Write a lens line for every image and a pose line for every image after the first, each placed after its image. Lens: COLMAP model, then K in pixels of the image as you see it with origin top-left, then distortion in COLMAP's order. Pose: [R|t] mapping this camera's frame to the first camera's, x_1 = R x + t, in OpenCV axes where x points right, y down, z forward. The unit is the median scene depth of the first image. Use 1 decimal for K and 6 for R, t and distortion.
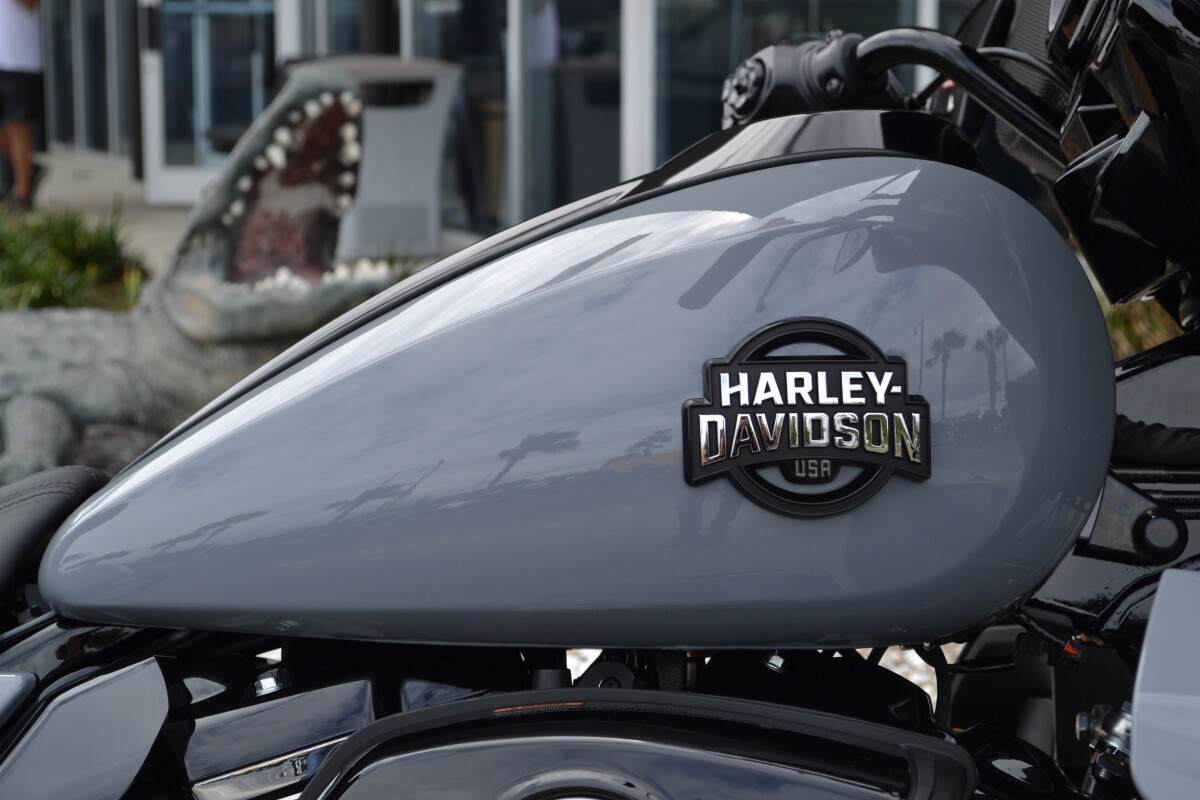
lens RADIAL K [[2301.7, 0, 587.9], [0, 2301.7, 393.9], [0, 0, 1]] dist [0.019389, 0.000000]
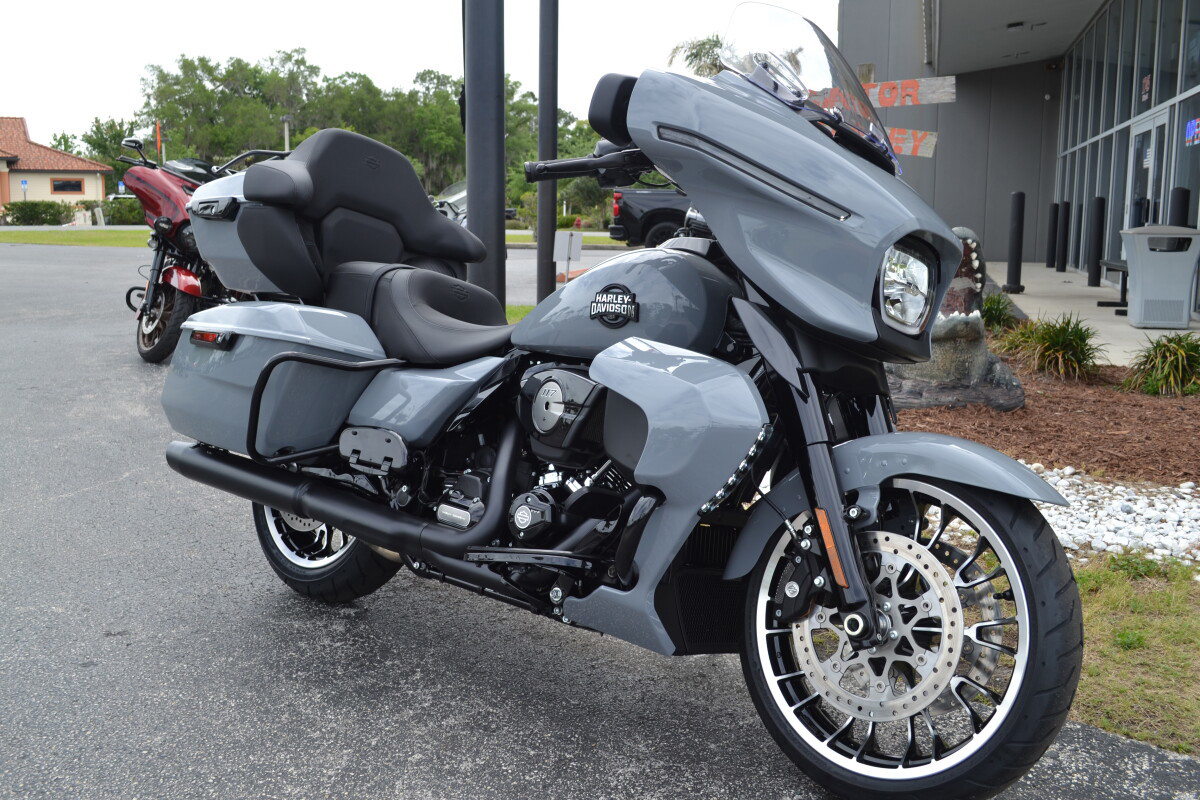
lens RADIAL K [[1164.1, 0, 594.5], [0, 1164.1, 402.6], [0, 0, 1]] dist [-0.060200, 0.000000]
pose [[0.785353, 0.103832, -0.610278, 1.267737], [-0.097356, 0.994282, 0.043881, 0.088318], [0.611344, 0.024951, 0.790971, -0.683026]]
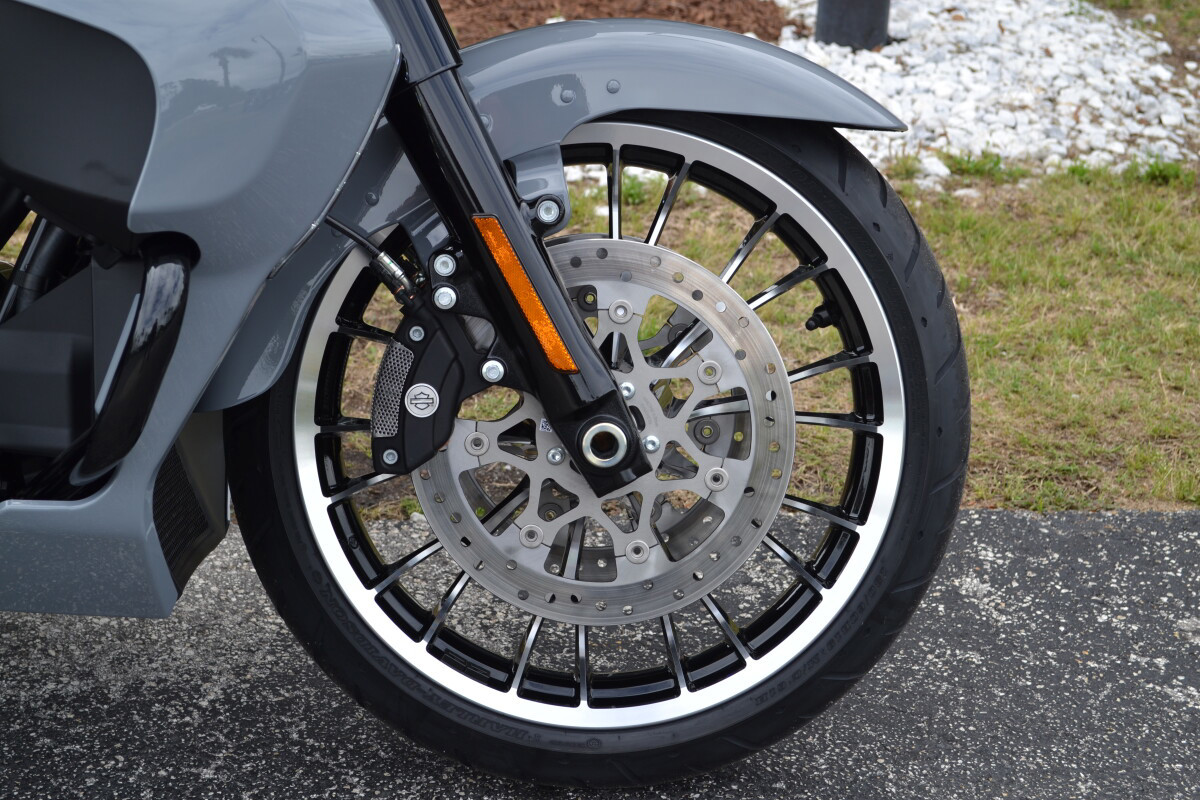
lens RADIAL K [[2107.1, 0, 597.7], [0, 2107.1, 402.5], [0, 0, 1]] dist [-0.006539, 0.000000]
pose [[0.992698, -0.004664, 0.120535, 0.408949], [-0.022419, 0.974709, 0.222351, 0.093622], [-0.118524, -0.223429, 0.967487, -0.523281]]
